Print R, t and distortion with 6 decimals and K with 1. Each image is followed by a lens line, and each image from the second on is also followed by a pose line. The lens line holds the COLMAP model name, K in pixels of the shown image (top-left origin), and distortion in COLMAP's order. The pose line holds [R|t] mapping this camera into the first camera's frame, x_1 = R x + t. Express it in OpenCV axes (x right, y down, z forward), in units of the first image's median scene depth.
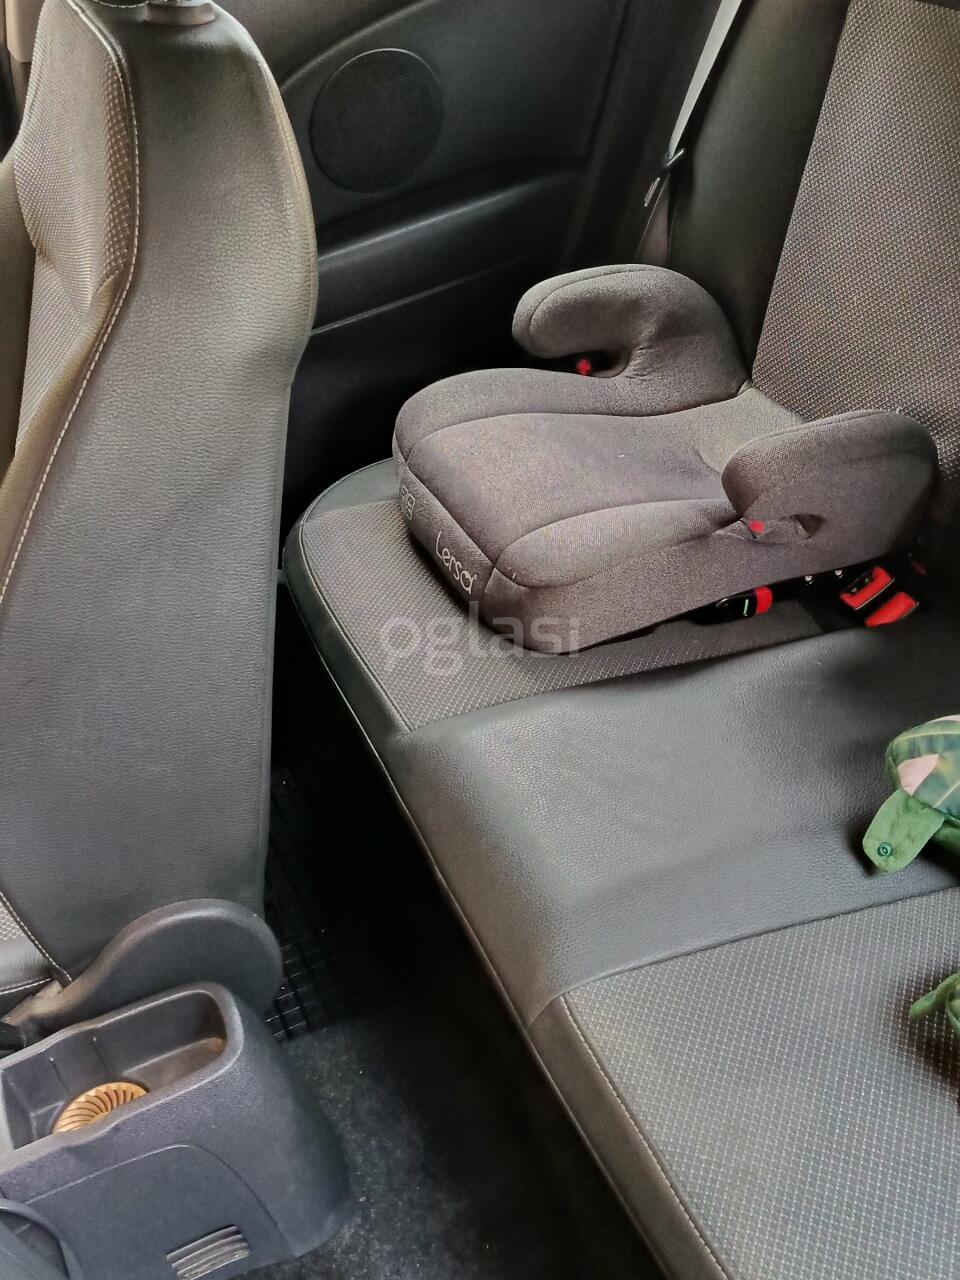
lens RADIAL K [[1473.5, 0, 478.8], [0, 1473.5, 639.1], [0, 0, 1]] dist [0.198883, -0.545067]
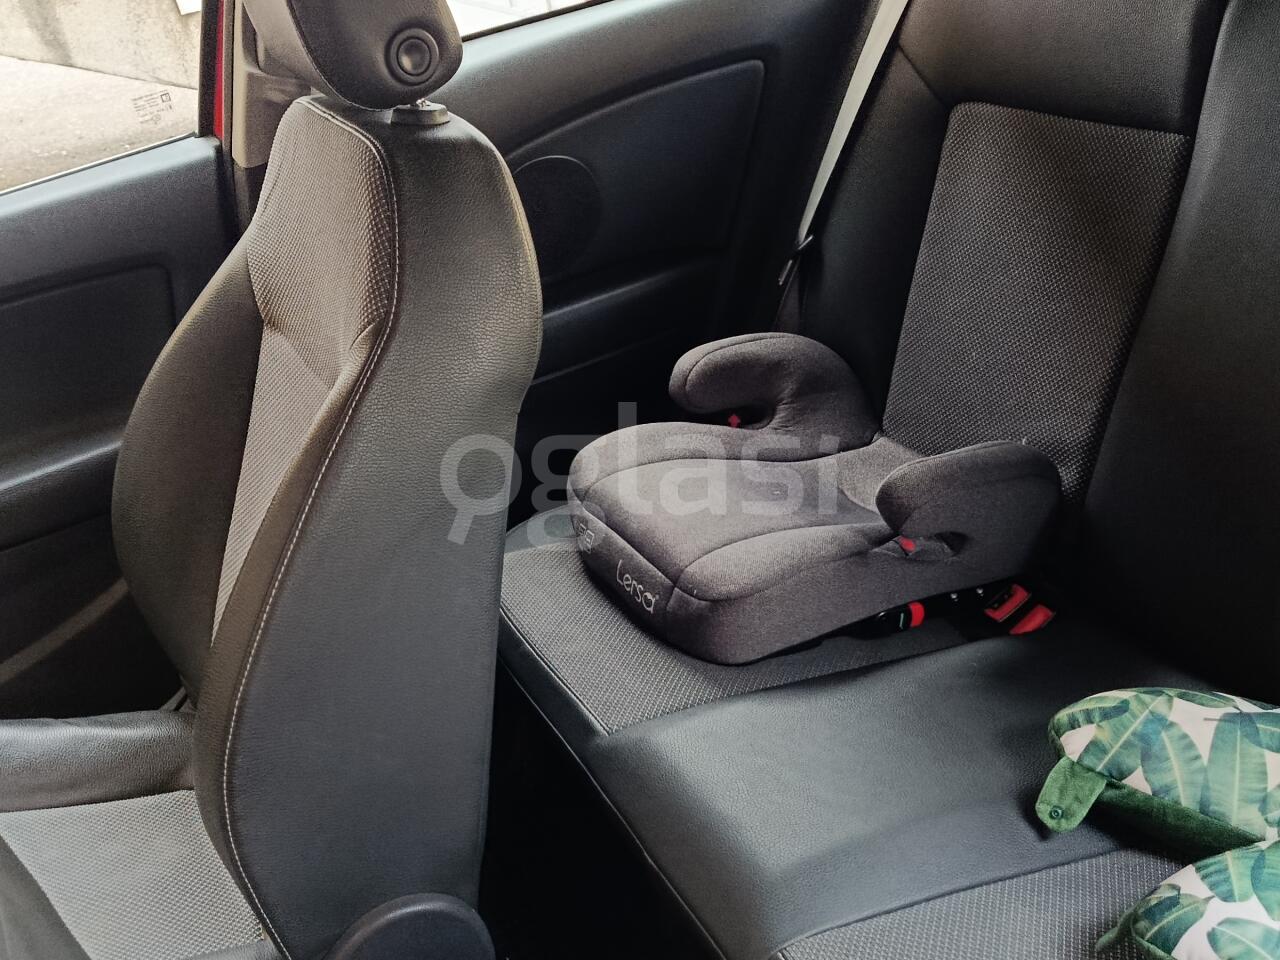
lens RADIAL K [[1473.5, 0, 632.1], [0, 1473.5, 478.6], [0, 0, 1]] dist [0.198883, -0.545067]
pose [[0.998793, -0.023005, 0.043405, -0.069150], [0.030346, 0.983764, -0.176885, 0.067406], [-0.038631, 0.177989, 0.983274, -0.102889]]
